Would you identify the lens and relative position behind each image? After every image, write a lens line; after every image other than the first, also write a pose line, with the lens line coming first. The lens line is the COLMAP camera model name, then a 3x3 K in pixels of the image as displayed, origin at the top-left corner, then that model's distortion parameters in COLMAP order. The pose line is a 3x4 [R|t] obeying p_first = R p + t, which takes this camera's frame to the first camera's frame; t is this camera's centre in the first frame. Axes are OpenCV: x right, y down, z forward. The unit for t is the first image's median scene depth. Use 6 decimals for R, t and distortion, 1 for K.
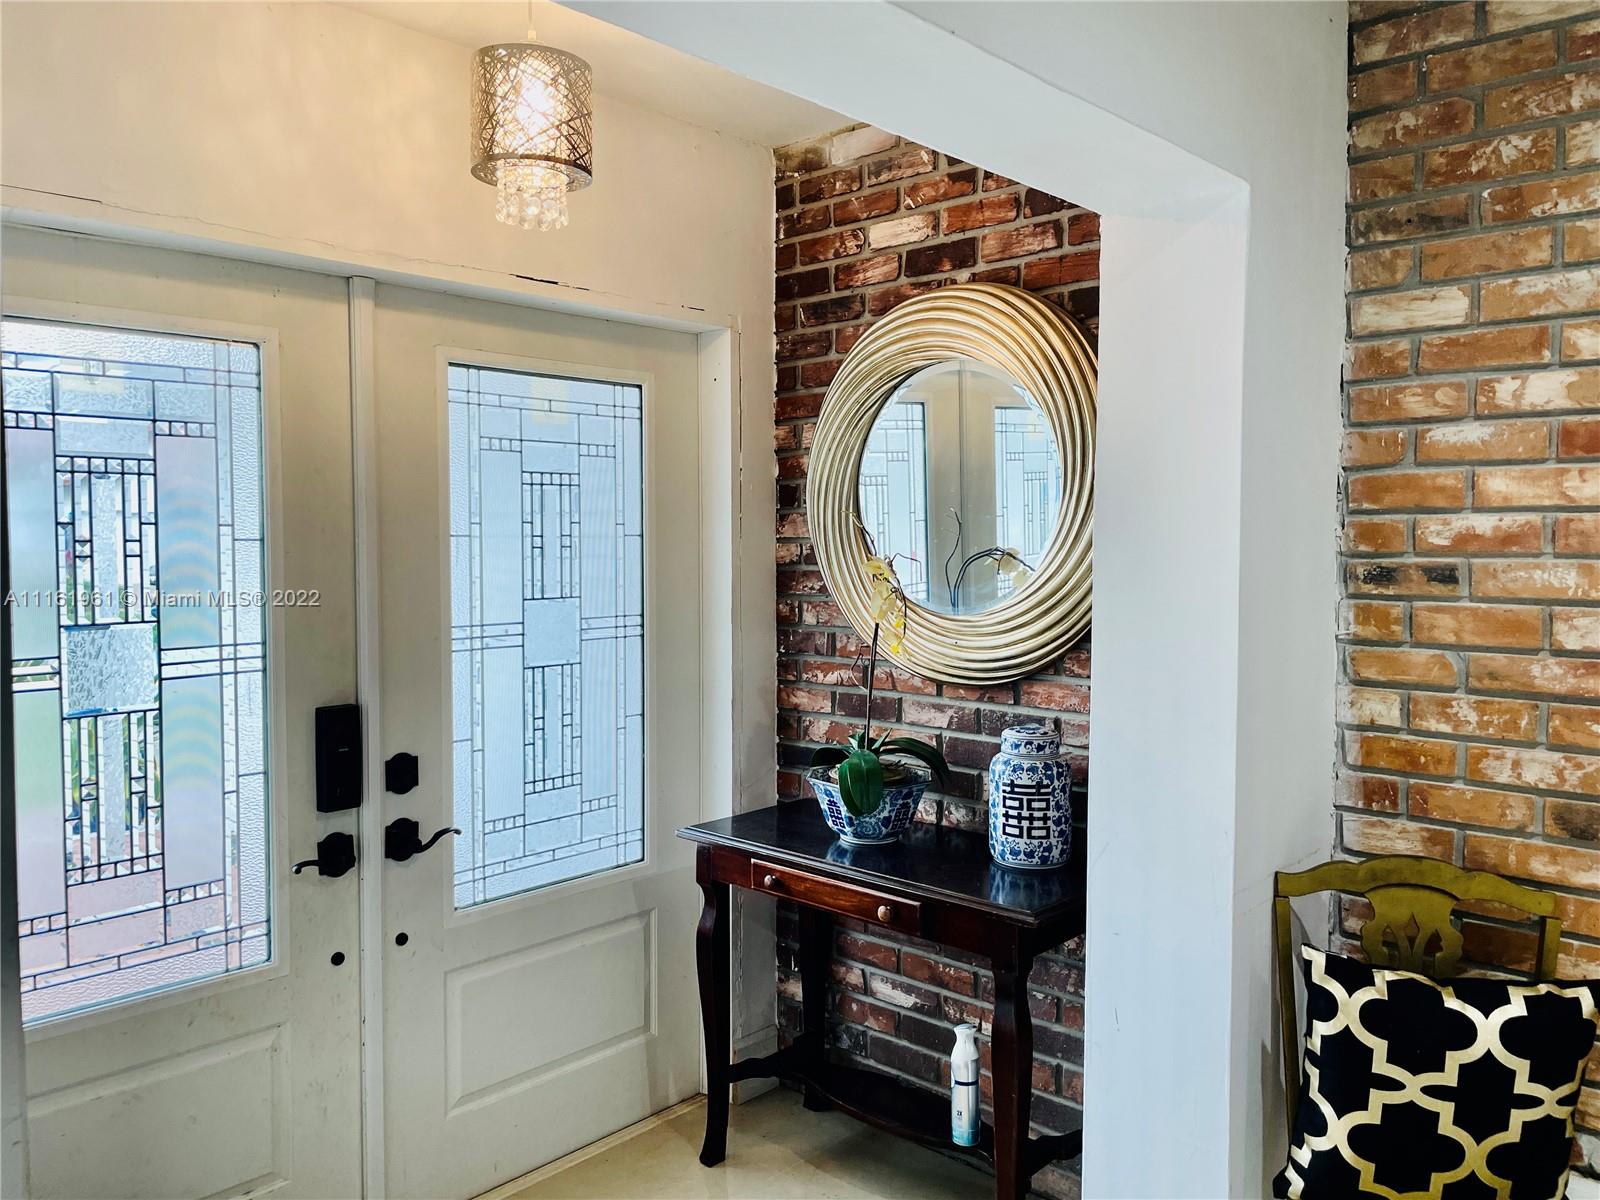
lens RADIAL K [[1206.7, 0, 813.7], [0, 1206.7, 585.8], [0, 0, 1]] dist [0.090889, -0.116719]
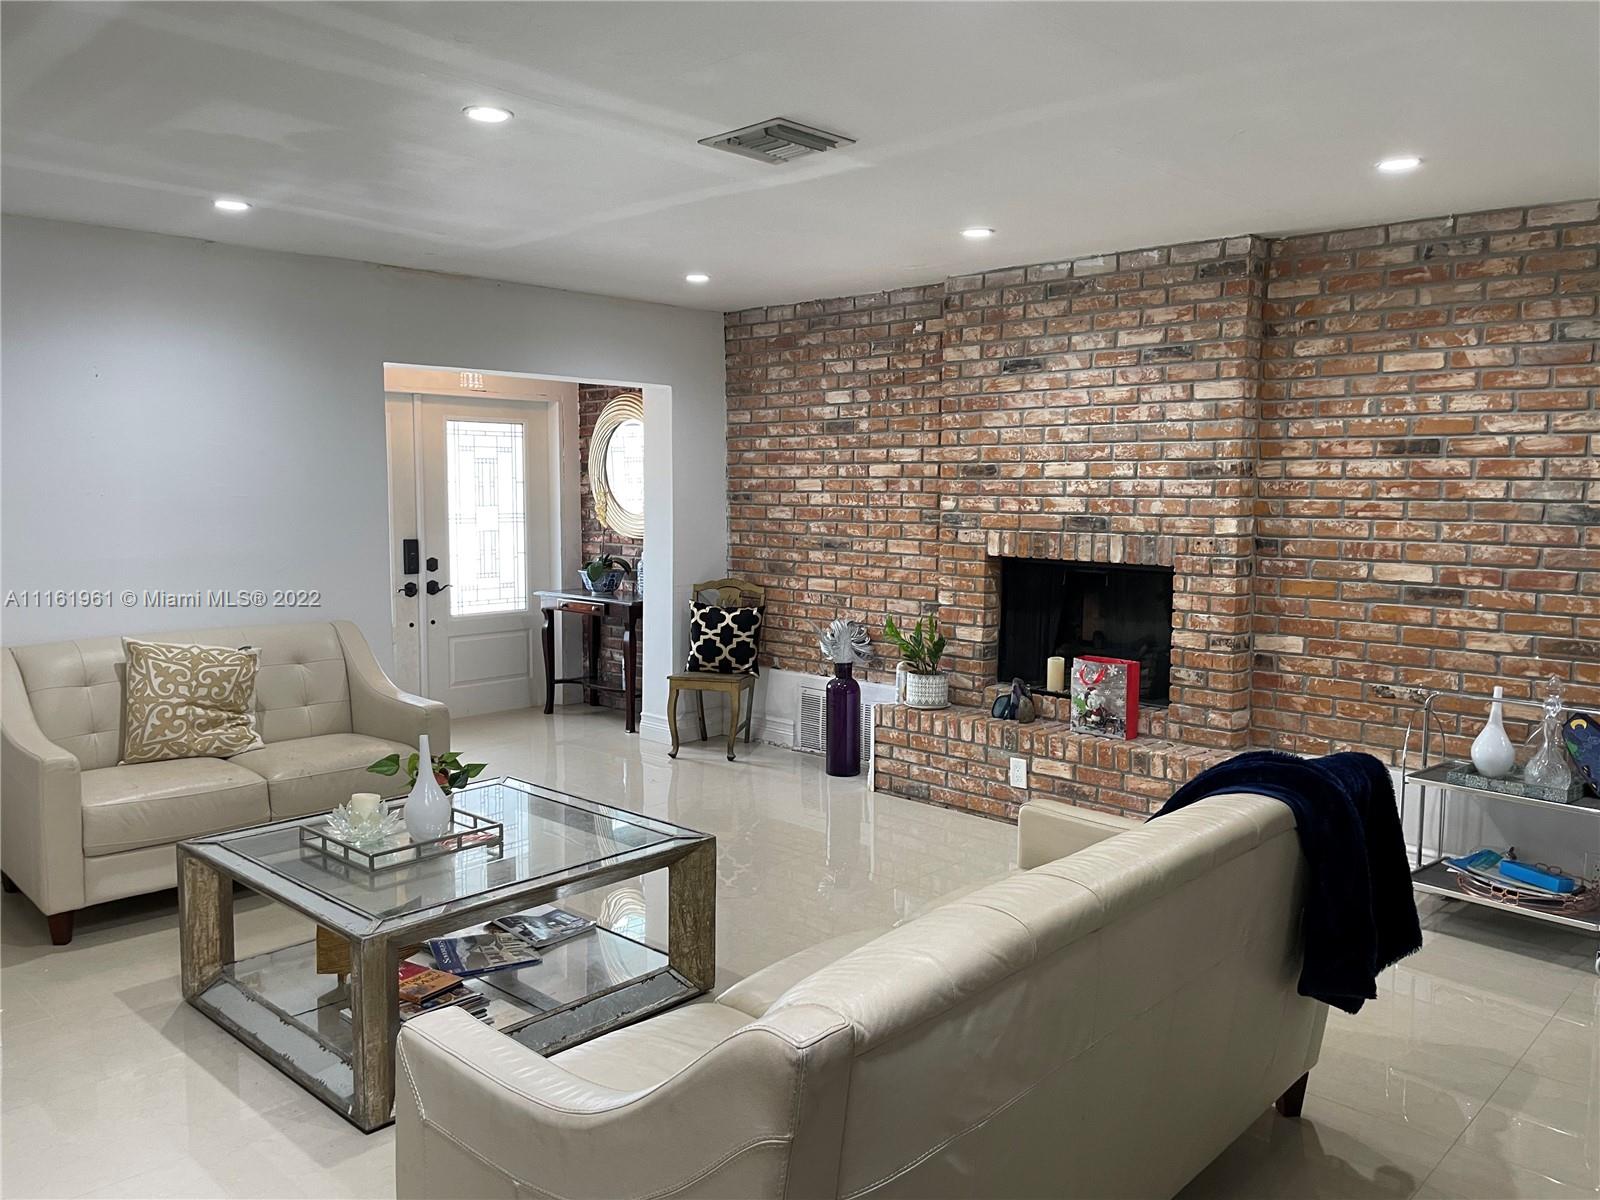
lens RADIAL K [[1206.7, 0, 818.6], [0, 1206.7, 602.6], [0, 0, 1]] dist [0.090889, -0.116719]
pose [[0.999958, 0.008709, -0.002768, 0.621853], [-0.008539, 0.998377, 0.056307, 0.078786], [0.003254, -0.056281, 0.998410, -1.994728]]
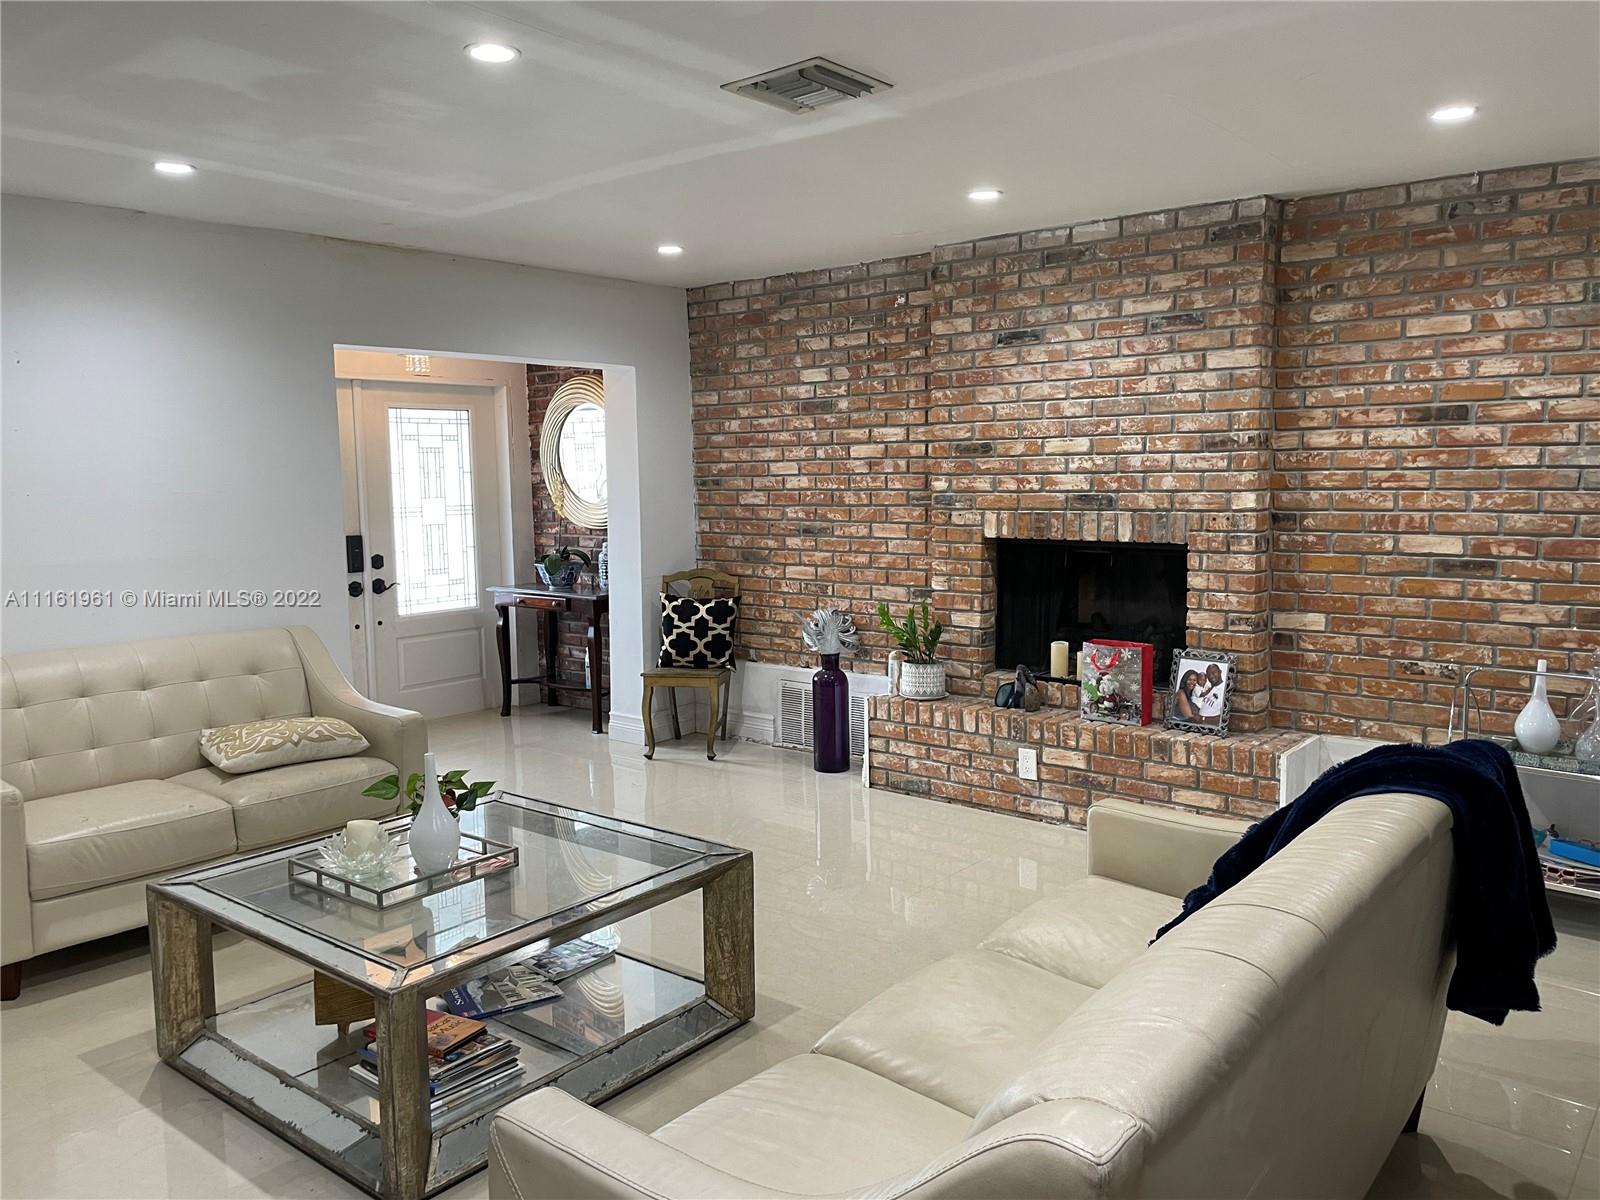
lens RADIAL K [[1206.7, 0, 810.8], [0, 1206.7, 596.1], [0, 0, 1]] dist [0.090889, -0.116719]
pose [[0.997939, -0.018985, 0.061303, 0.483373], [0.015128, 0.997912, 0.062790, 0.079576], [-0.062367, -0.061733, 0.996142, -1.869691]]
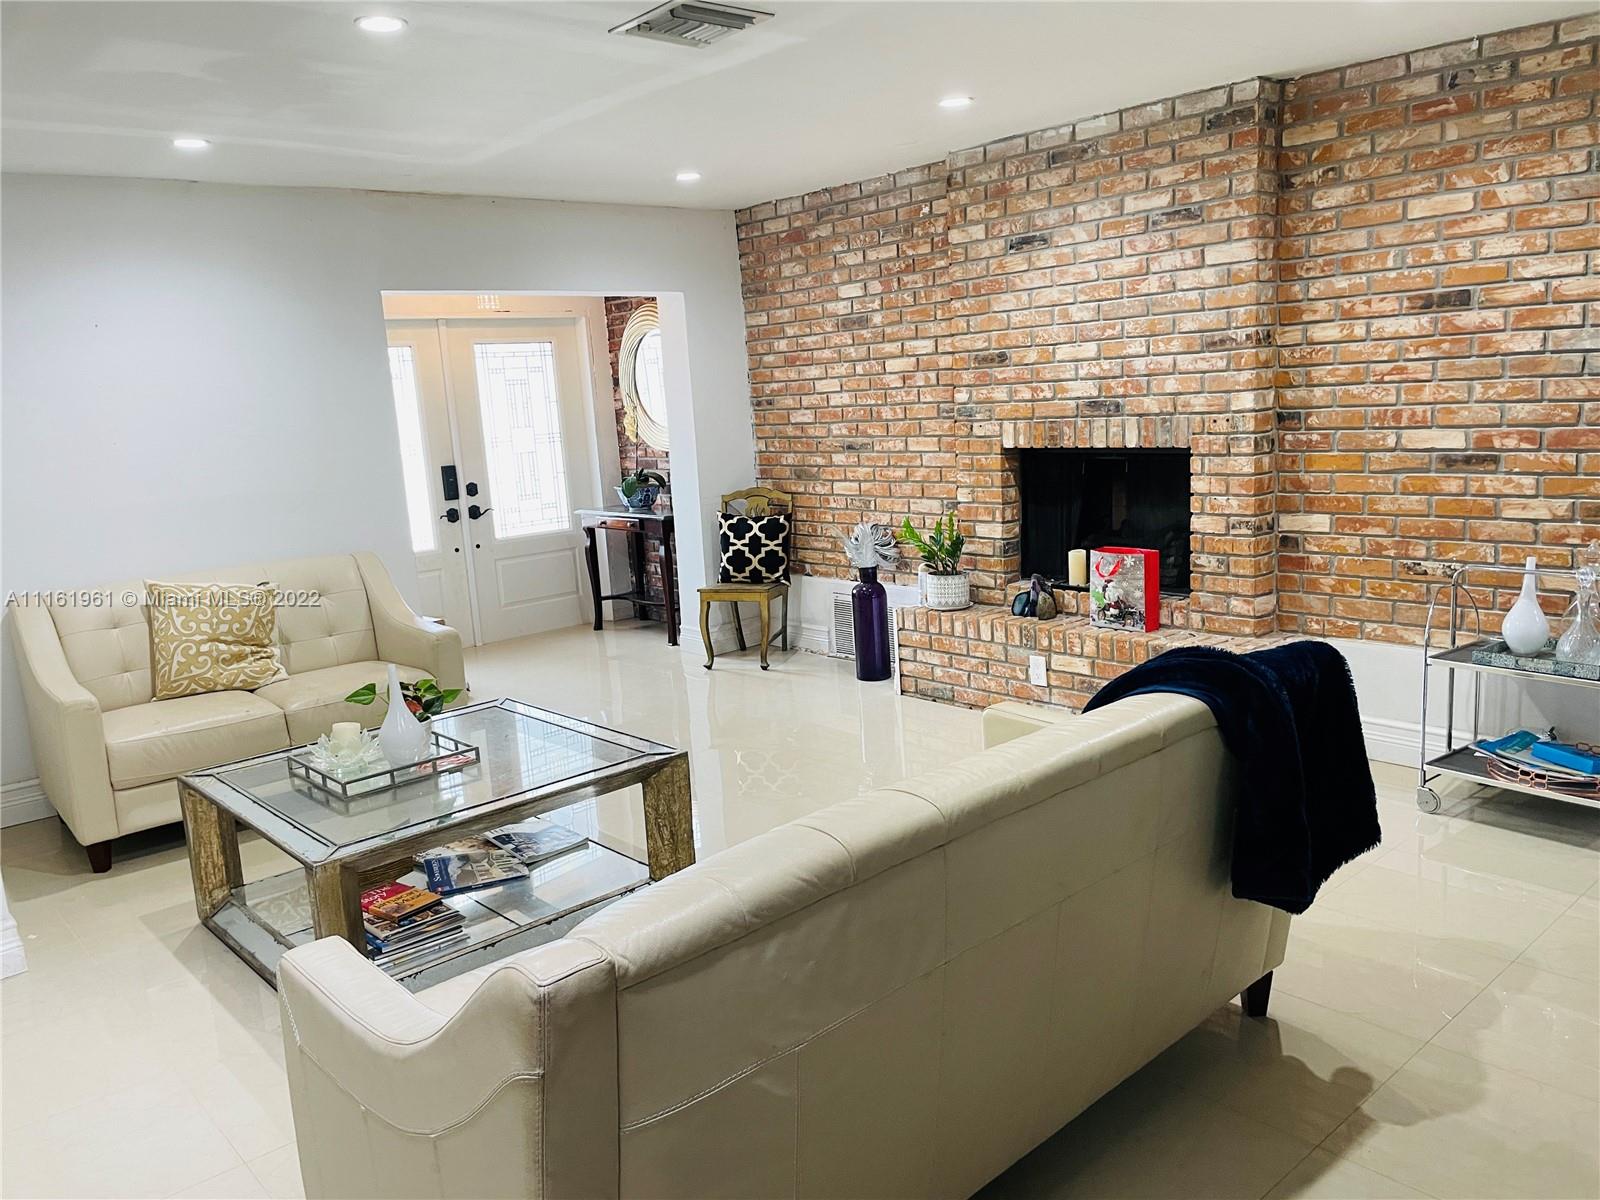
lens RADIAL K [[1206.7, 0, 806.0], [0, 1206.7, 612.3], [0, 0, 1]] dist [0.090889, -0.116719]
pose [[0.993755, -0.039886, -0.104213, 0.798376], [0.054682, 0.988179, 0.143222, 0.075886], [0.097269, -0.148026, 0.984189, -1.951741]]
